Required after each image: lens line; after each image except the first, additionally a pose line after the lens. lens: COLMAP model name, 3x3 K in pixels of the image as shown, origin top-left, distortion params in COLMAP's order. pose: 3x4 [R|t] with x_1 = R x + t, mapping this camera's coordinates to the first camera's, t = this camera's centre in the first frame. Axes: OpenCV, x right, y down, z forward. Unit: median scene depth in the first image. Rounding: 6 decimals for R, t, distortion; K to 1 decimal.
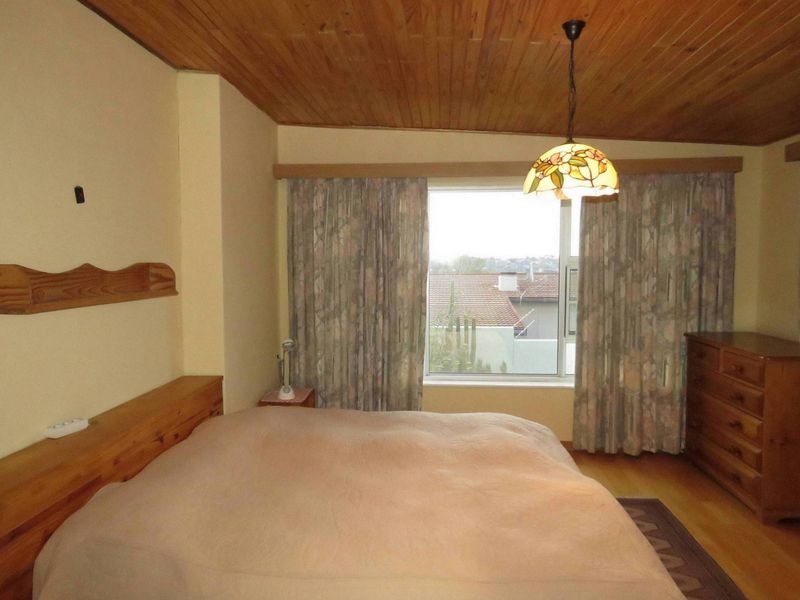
lens RADIAL K [[529.5, 0, 392.1], [0, 529.5, 304.6], [0, 0, 1]] dist [-0.003487, -0.003458]
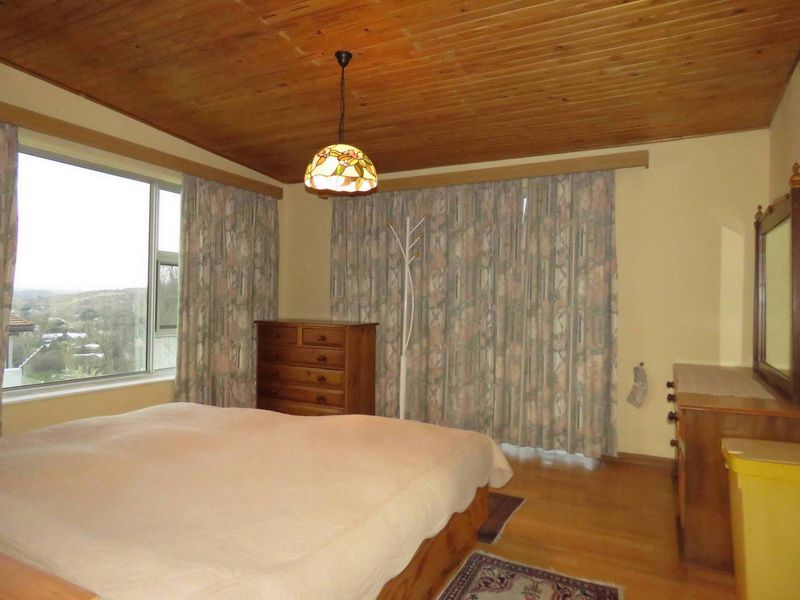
lens RADIAL K [[499.5, 0, 400.0], [0, 499.5, 300.0], [0, 0, 1]] dist [0.000586, -0.000175]
pose [[0.395341, 0.011288, 0.918465, -0.379553], [0.048250, 0.998289, -0.033037, 0.060161], [-0.917266, 0.057377, 0.394119, 0.231408]]
